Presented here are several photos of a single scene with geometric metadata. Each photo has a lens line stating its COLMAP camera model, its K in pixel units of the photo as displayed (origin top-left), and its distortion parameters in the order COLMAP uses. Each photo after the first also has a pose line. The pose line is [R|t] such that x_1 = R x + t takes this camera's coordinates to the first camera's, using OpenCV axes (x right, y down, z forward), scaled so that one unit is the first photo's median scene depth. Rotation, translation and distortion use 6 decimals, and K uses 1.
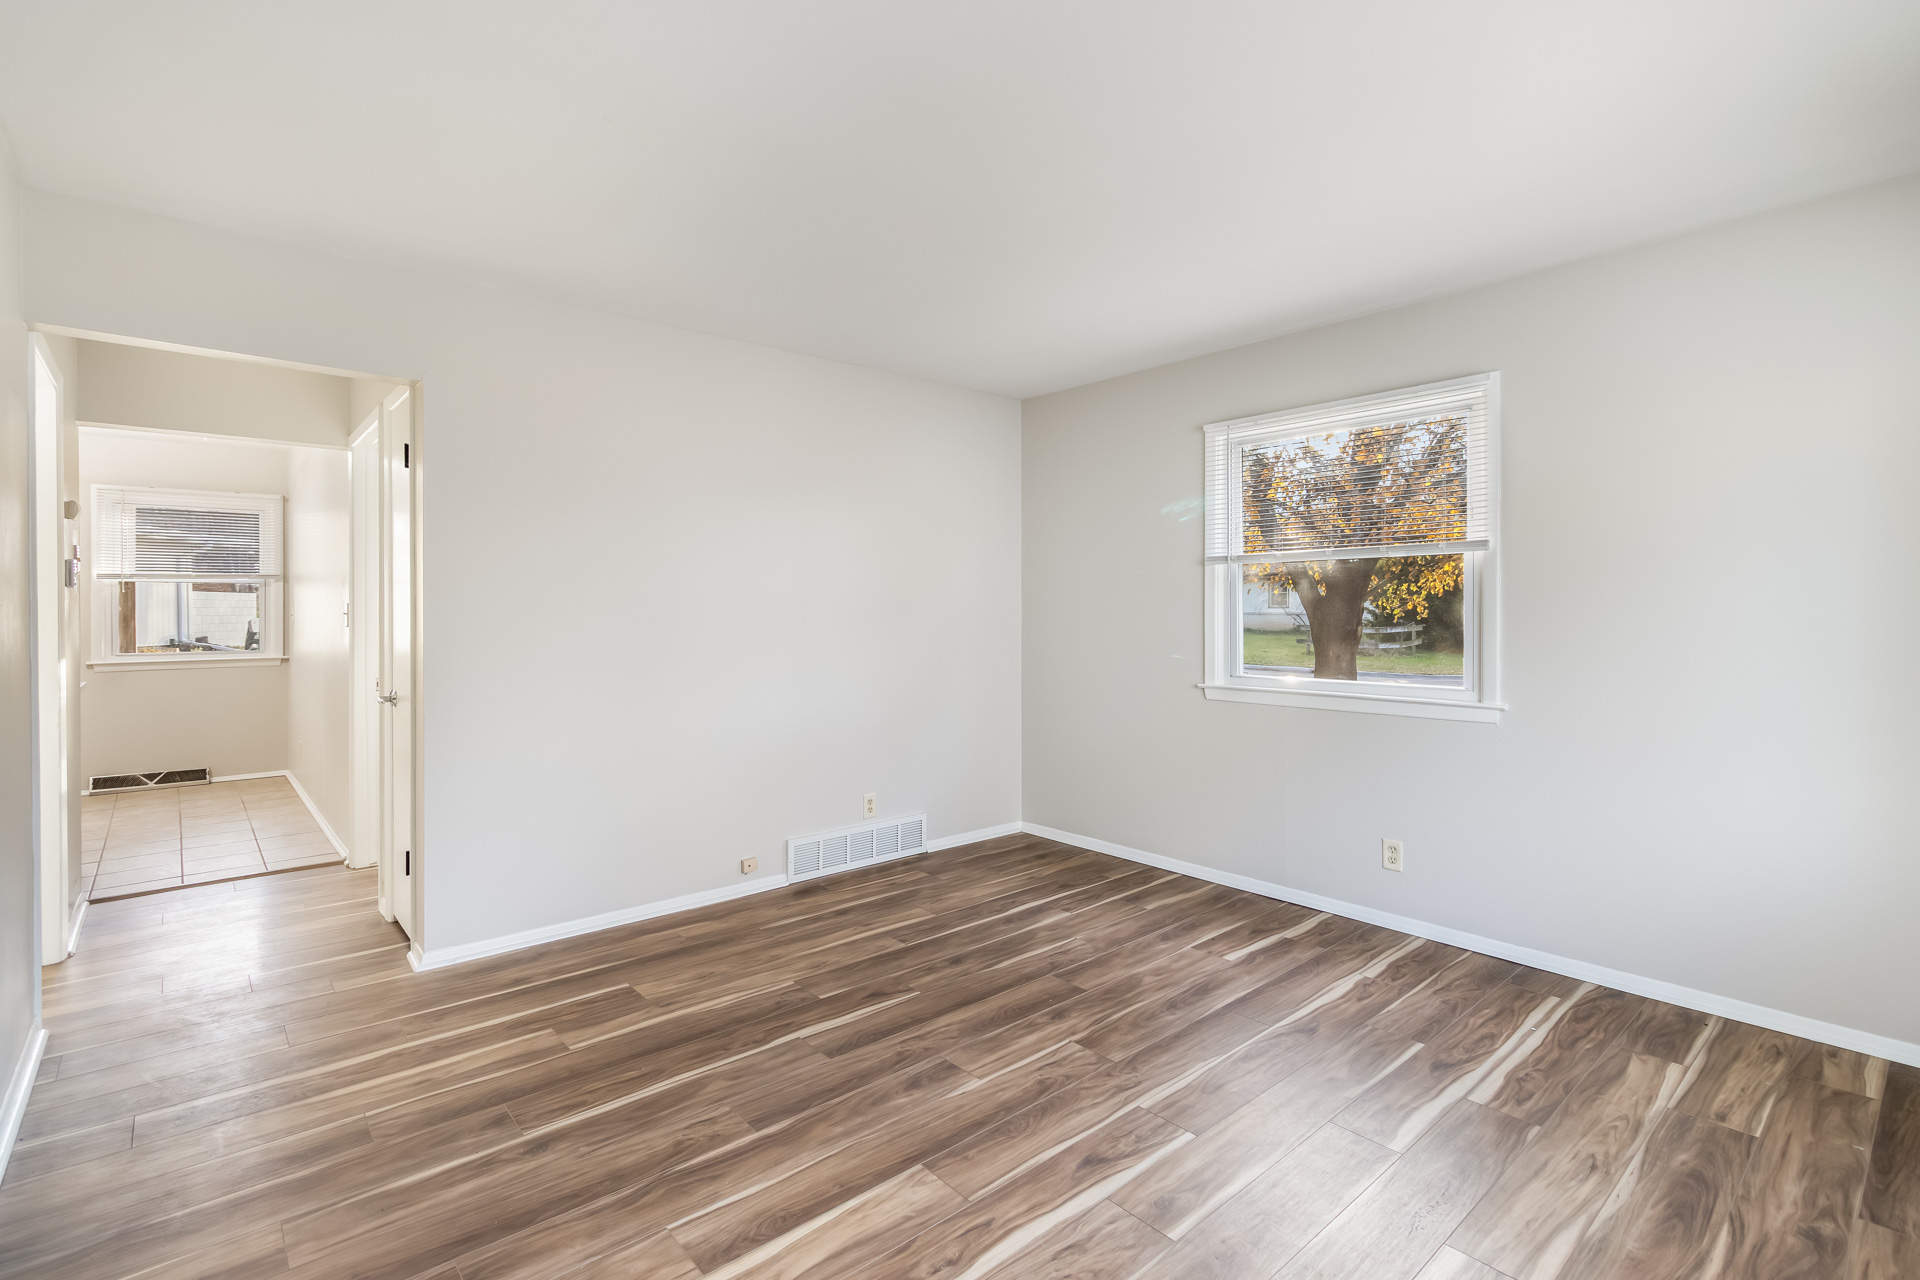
lens RADIAL K [[884.8, 0, 965.4], [0, 884.8, 612.1], [0, 0, 1]] dist [-0.003214, 0.001933]
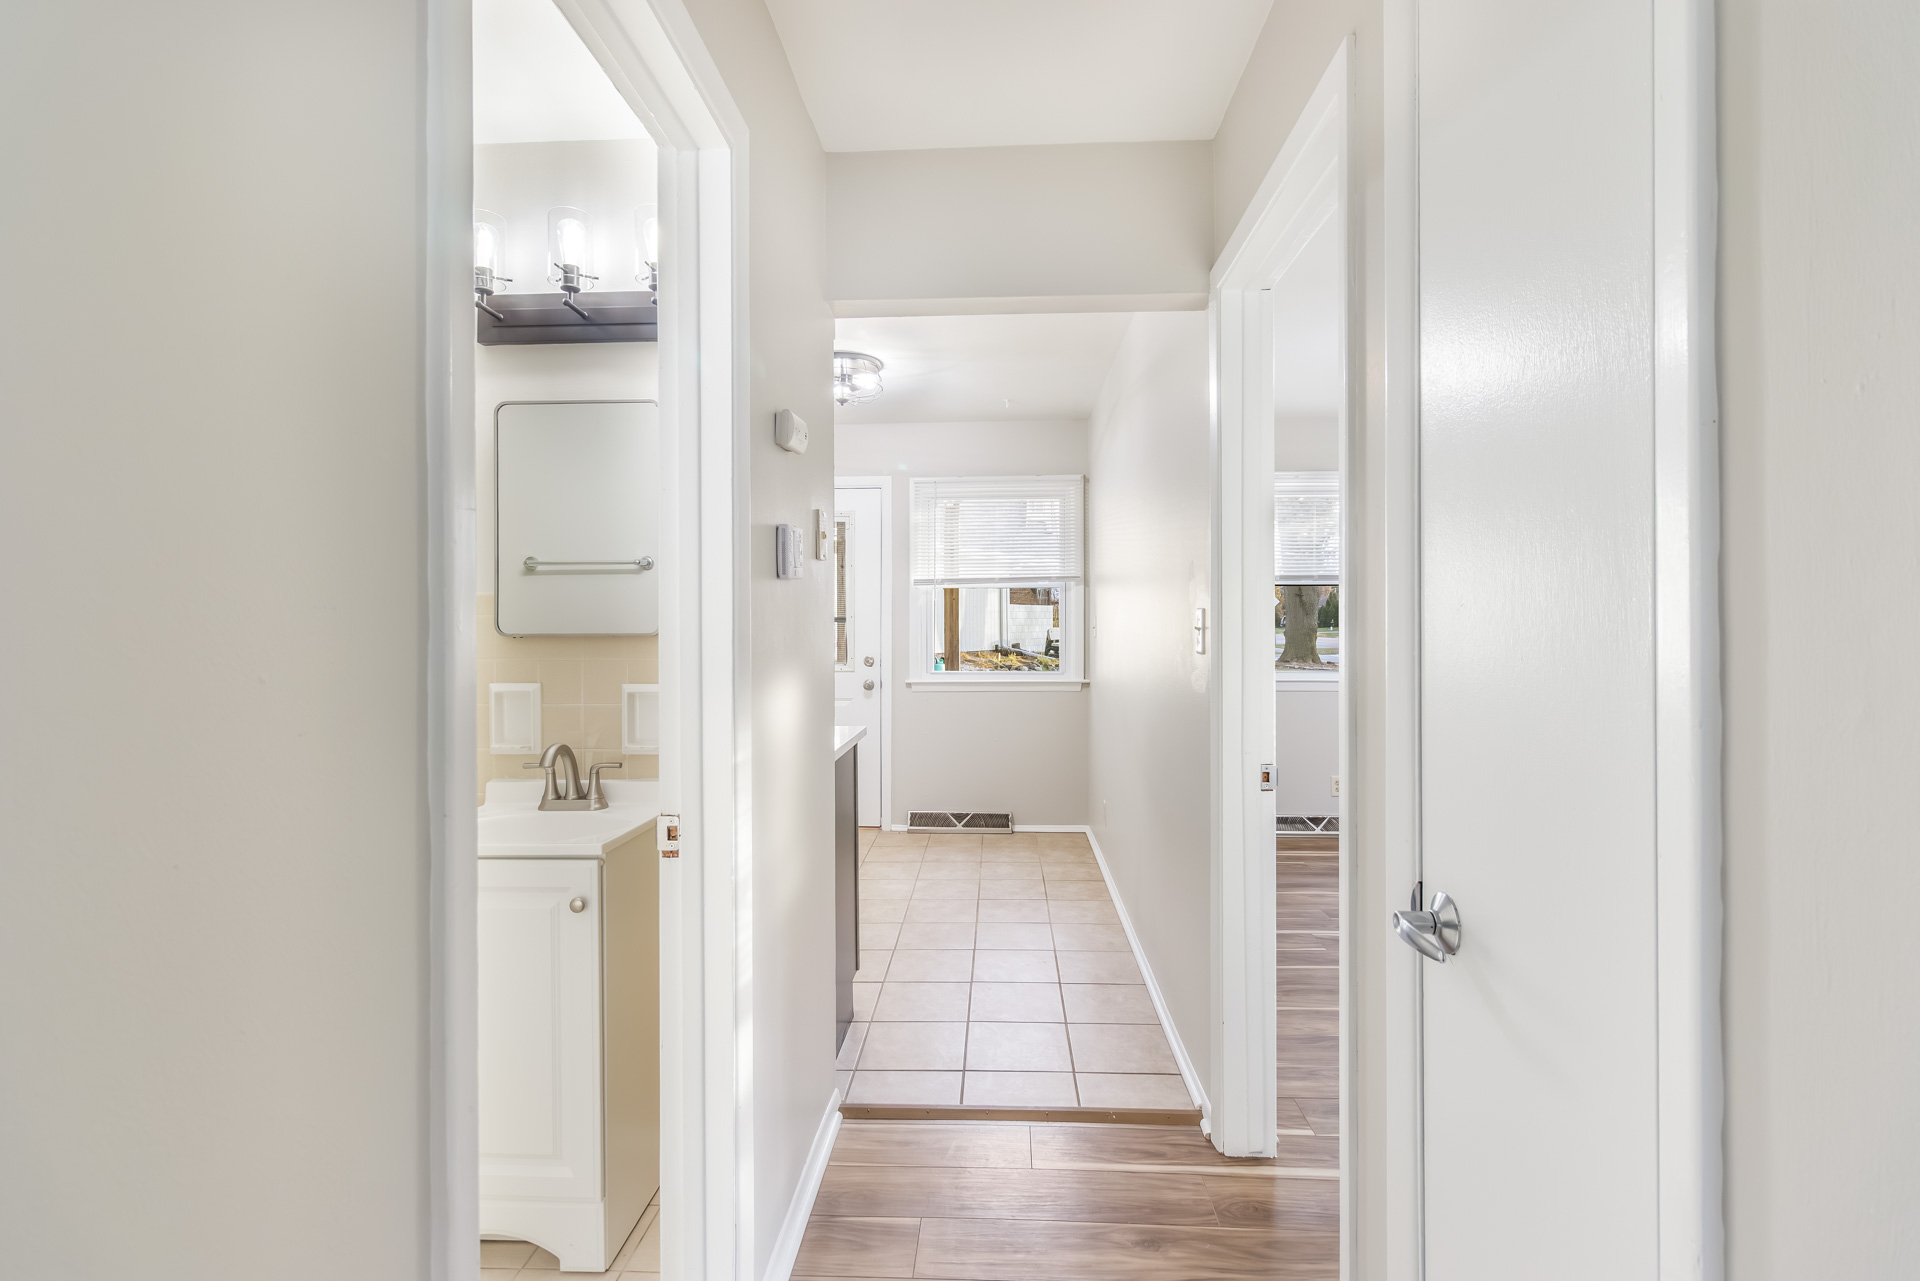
lens RADIAL K [[884.8, 0, 963.7], [0, 884.8, 620.2], [0, 0, 1]] dist [-0.003214, 0.001933]
pose [[0.714168, -0.000541, -0.699974, -0.301179], [-0.001089, 0.999998, -0.001884, -0.001090], [0.699973, 0.002107, 0.714166, 0.367856]]
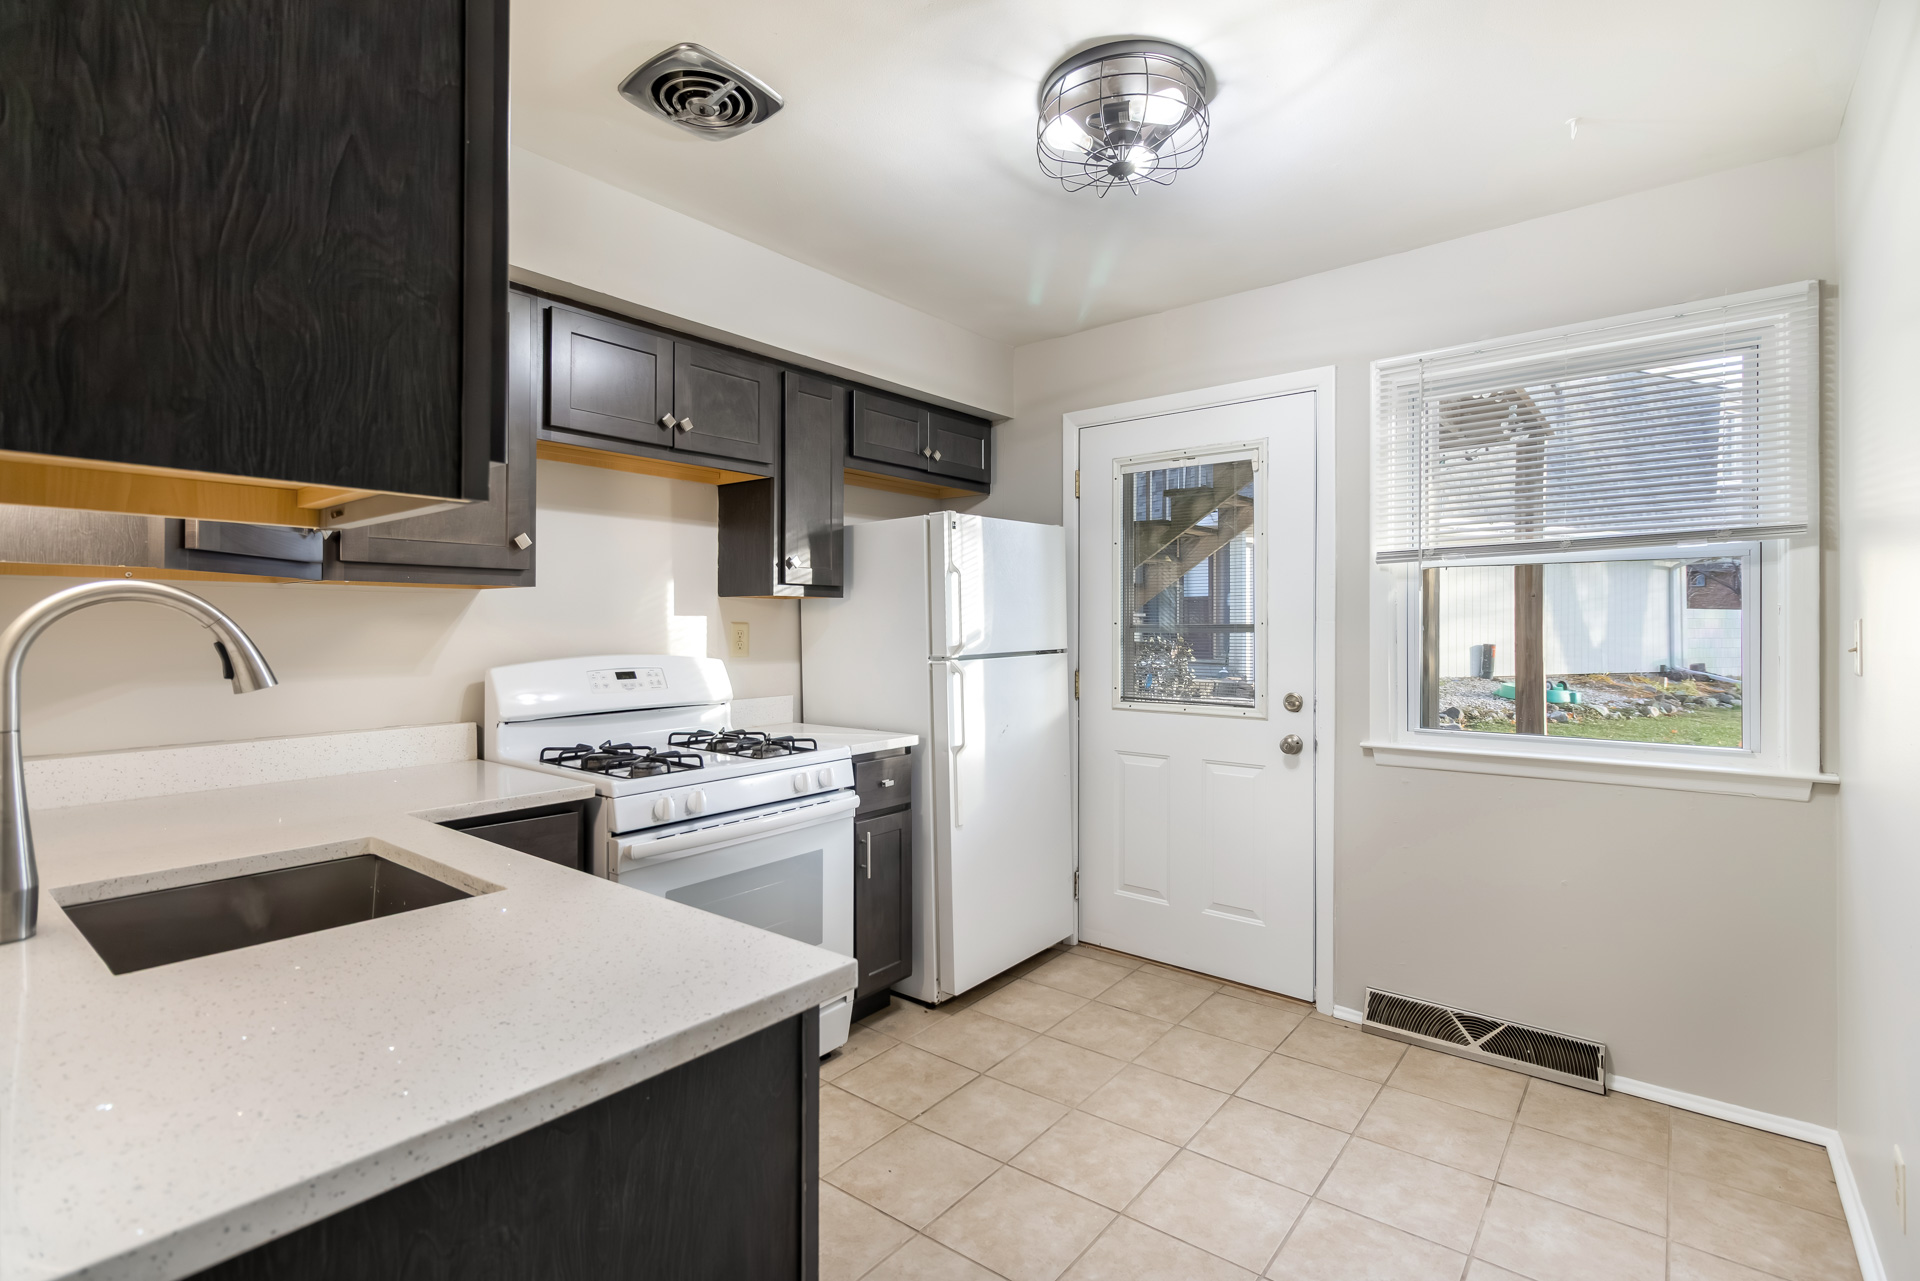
lens RADIAL K [[884.8, 0, 969.7], [0, 884.8, 625.0], [0, 0, 1]] dist [-0.003214, 0.001933]
pose [[0.154735, -0.004249, -0.987947, -0.502217], [-0.004136, 0.999979, -0.004948, -0.001683], [0.987947, 0.004851, 0.154715, 0.644866]]
